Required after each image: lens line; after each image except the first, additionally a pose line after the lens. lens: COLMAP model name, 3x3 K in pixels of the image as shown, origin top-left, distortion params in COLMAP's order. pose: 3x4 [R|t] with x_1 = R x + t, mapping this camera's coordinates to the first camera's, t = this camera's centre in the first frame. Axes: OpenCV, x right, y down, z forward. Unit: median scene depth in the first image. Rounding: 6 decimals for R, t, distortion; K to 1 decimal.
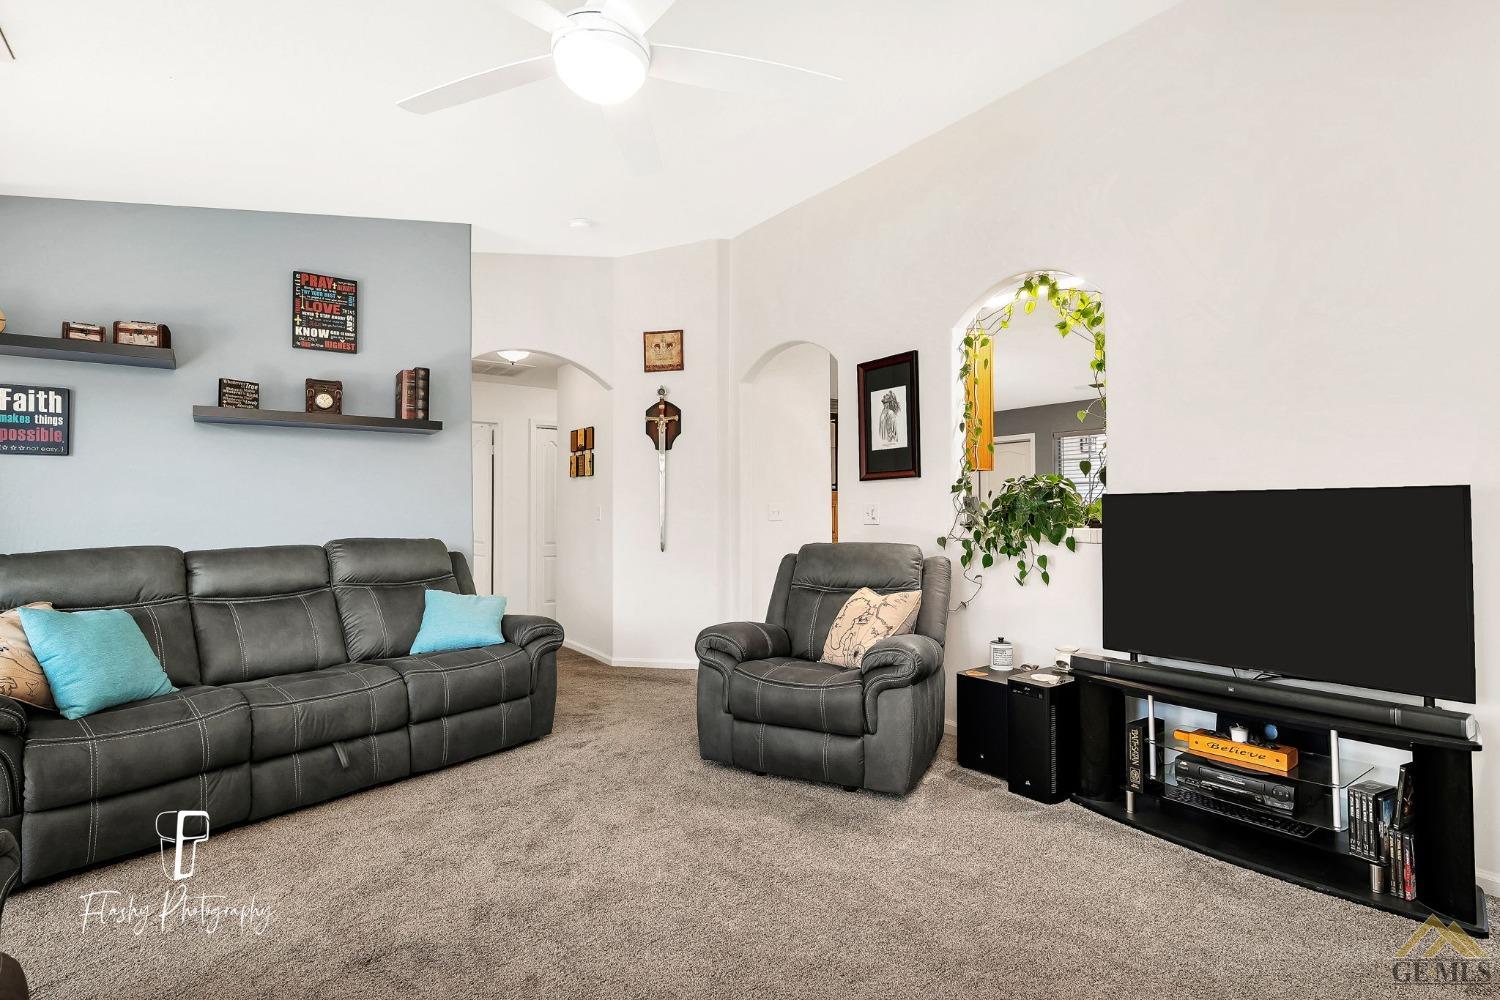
lens RADIAL K [[754.4, 0, 750.0], [0, 754.4, 500.0], [0, 0, 1]] dist [-0.000872, -0.000395]
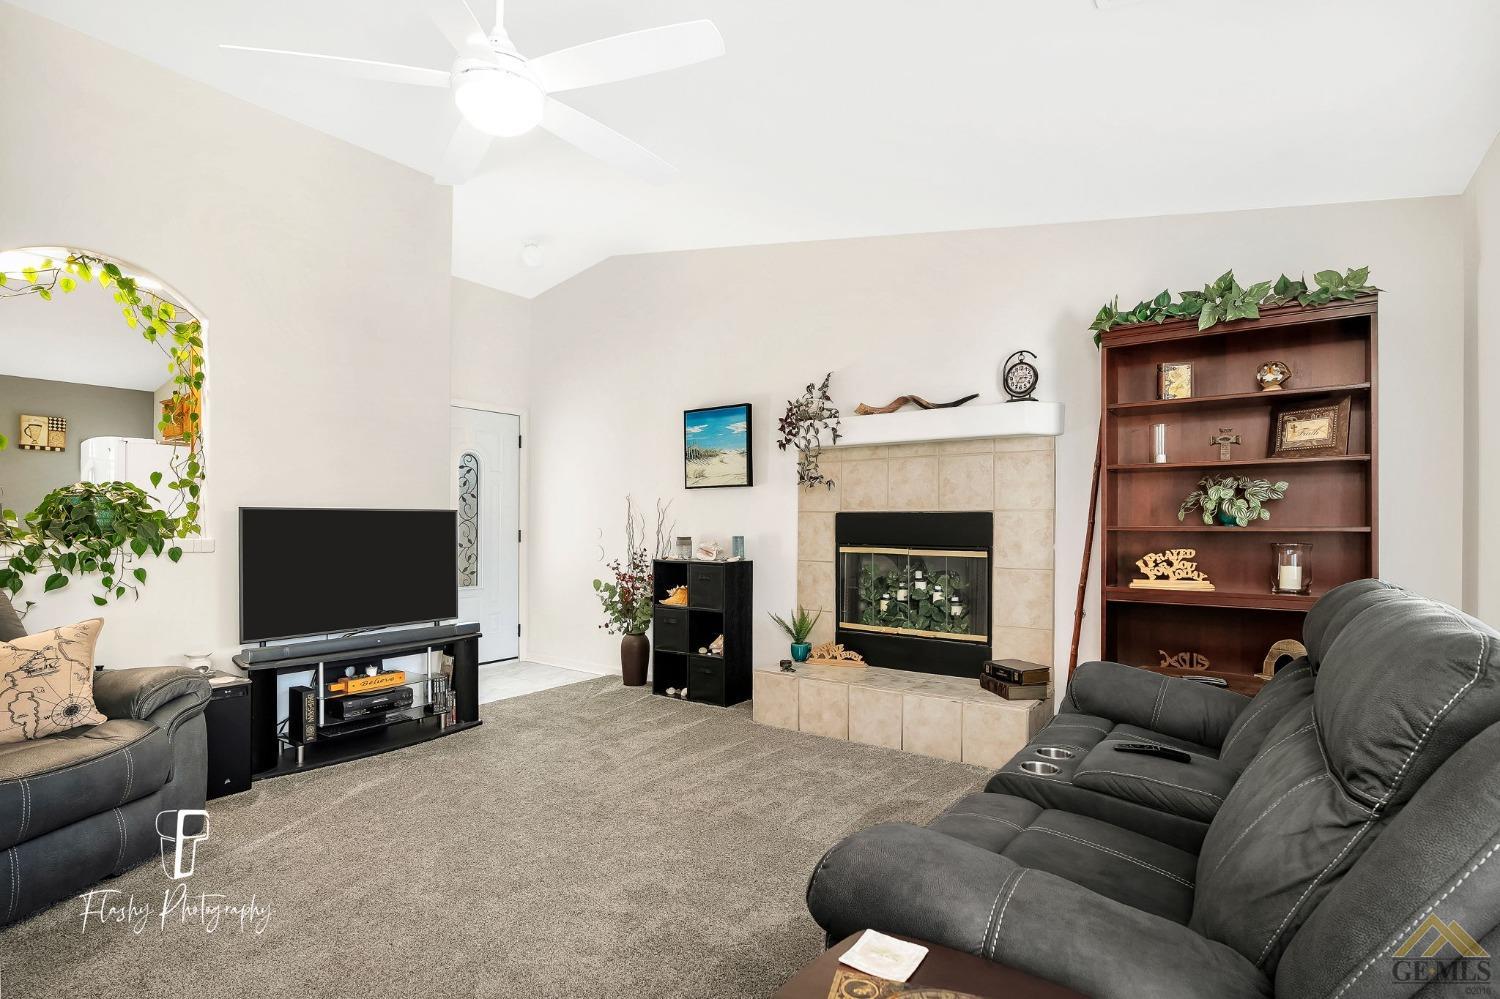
lens RADIAL K [[732.8, 0, 745.2], [0, 732.8, 522.5], [0, 0, 1]] dist [-0.000190, 0.000366]
pose [[-0.302959, -0.002436, 0.953000, -0.843170], [-0.017504, 0.999842, -0.003009, 0.005662], [-0.952843, -0.017593, -0.302954, 0.644882]]
